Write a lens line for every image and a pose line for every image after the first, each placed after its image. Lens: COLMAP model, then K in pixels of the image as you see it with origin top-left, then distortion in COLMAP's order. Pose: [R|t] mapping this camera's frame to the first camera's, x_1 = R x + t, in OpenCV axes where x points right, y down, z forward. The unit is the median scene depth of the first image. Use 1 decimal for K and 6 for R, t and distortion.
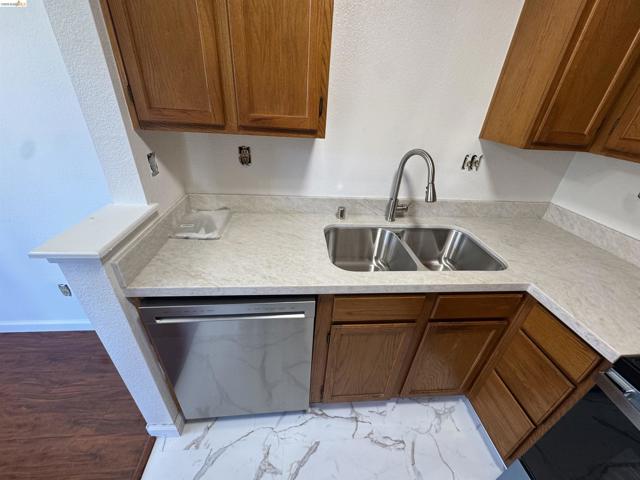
lens RADIAL K [[256.2, 0, 319.5], [0, 256.2, 239.7], [0, 0, 1]] dist [-0.000227, -0.000043]
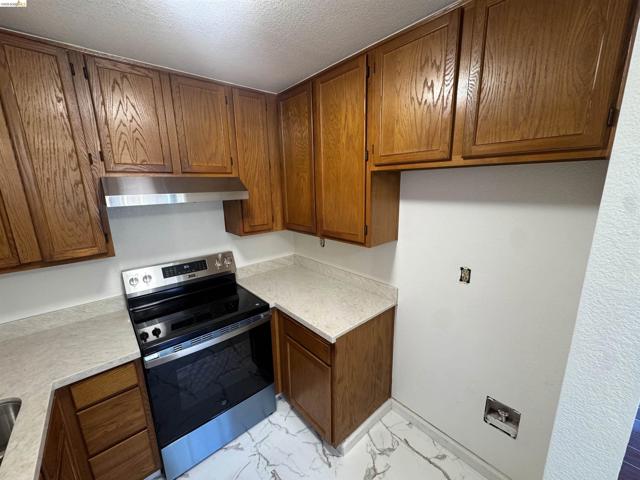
lens RADIAL K [[256.2, 0, 320.3], [0, 256.2, 240.0], [0, 0, 1]] dist [-0.000227, -0.000043]
pose [[-0.591319, -0.217936, 0.776431, -0.628845], [0.388440, 0.766770, 0.511056, -0.443613], [-0.706722, 0.603794, -0.368751, 0.222672]]
